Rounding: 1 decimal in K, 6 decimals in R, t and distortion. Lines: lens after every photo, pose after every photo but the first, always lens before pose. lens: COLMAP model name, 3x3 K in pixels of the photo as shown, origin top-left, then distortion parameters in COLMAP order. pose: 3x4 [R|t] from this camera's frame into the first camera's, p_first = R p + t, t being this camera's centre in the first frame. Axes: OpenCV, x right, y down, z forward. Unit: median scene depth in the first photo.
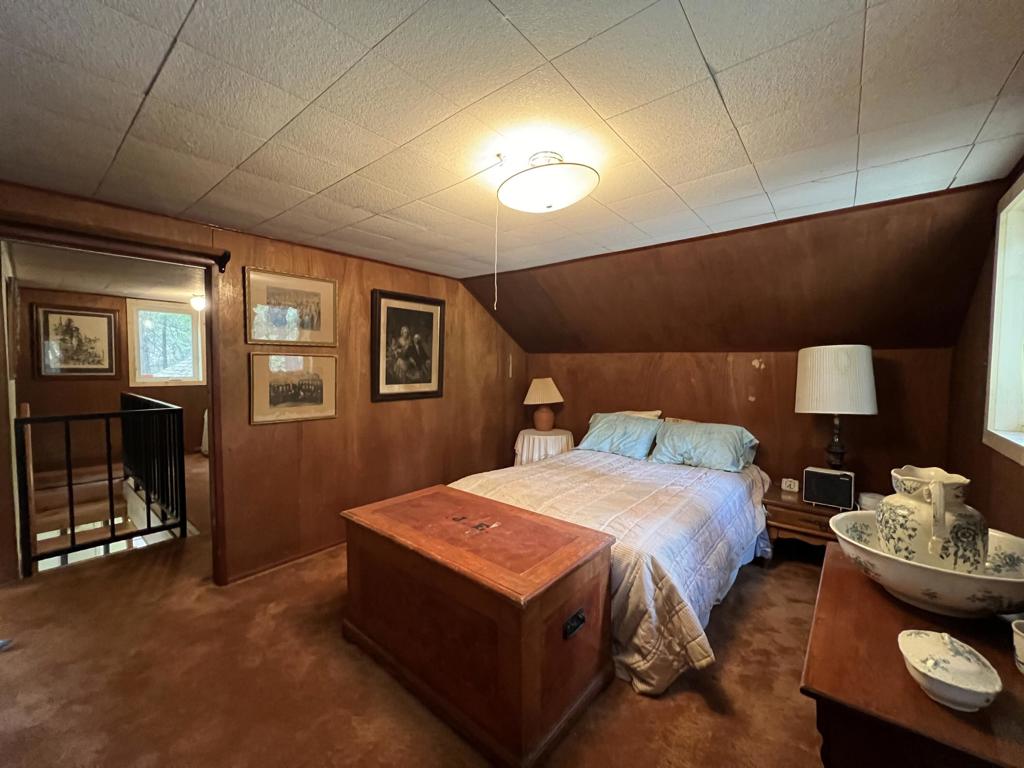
lens RADIAL K [[409.6, 0, 512.4], [0, 409.6, 381.5], [0, 0, 1]] dist [-0.001505, 0.000510]
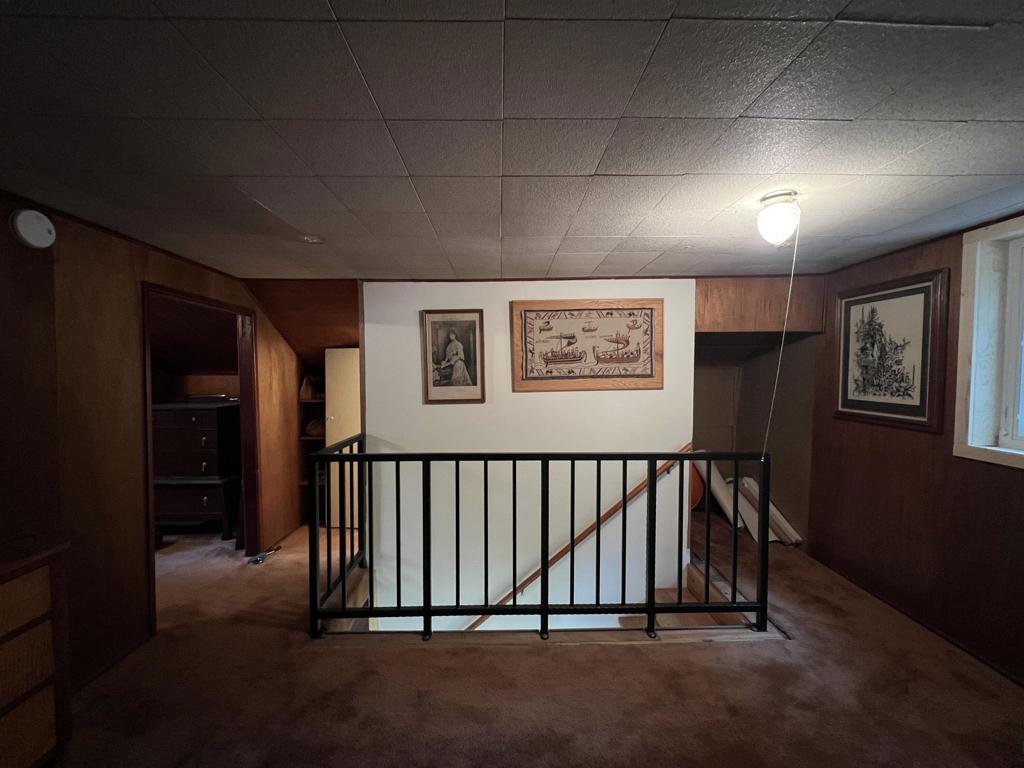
lens RADIAL K [[409.6, 0, 512.4], [0, 409.6, 381.5], [0, 0, 1]] dist [-0.001505, 0.000510]
pose [[-0.759448, 0.010108, -0.650490, -0.553811], [-0.034200, 0.997876, 0.055435, -0.106361], [0.649669, 0.064347, -0.757489, 1.617713]]
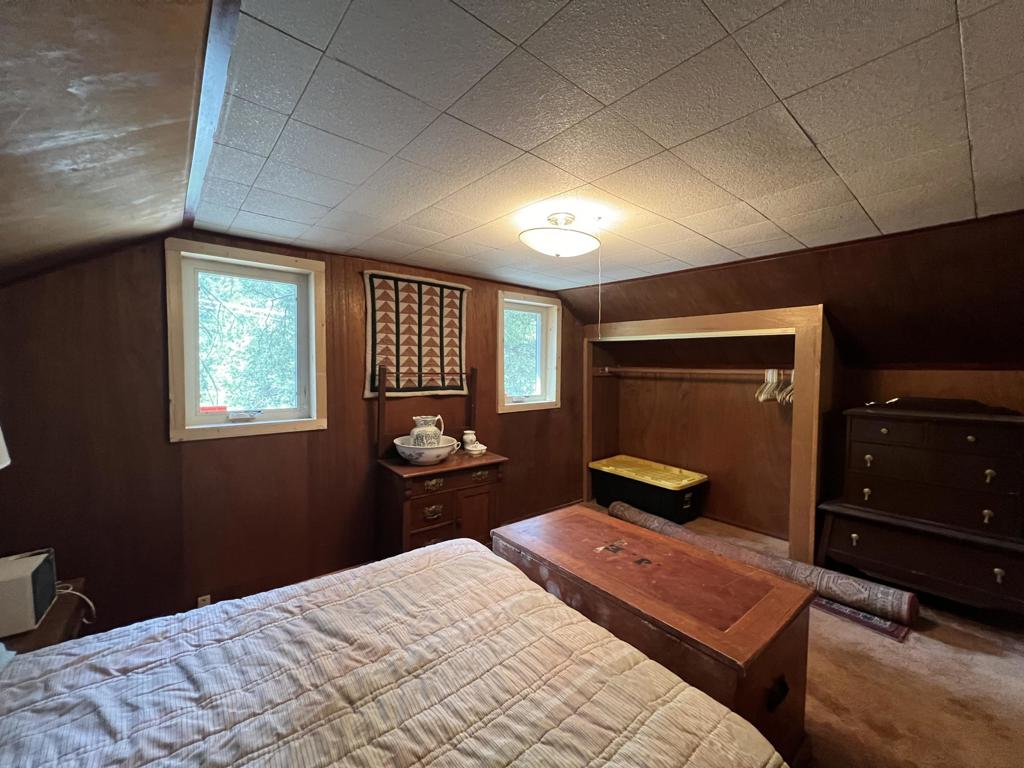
lens RADIAL K [[409.6, 0, 512.4], [0, 409.6, 381.5], [0, 0, 1]] dist [-0.001505, 0.000510]
pose [[-0.983361, -0.018589, 0.180709, -0.003843], [-0.004794, 0.997060, 0.076477, -0.064049], [-0.181600, 0.074338, -0.980559, 1.081329]]
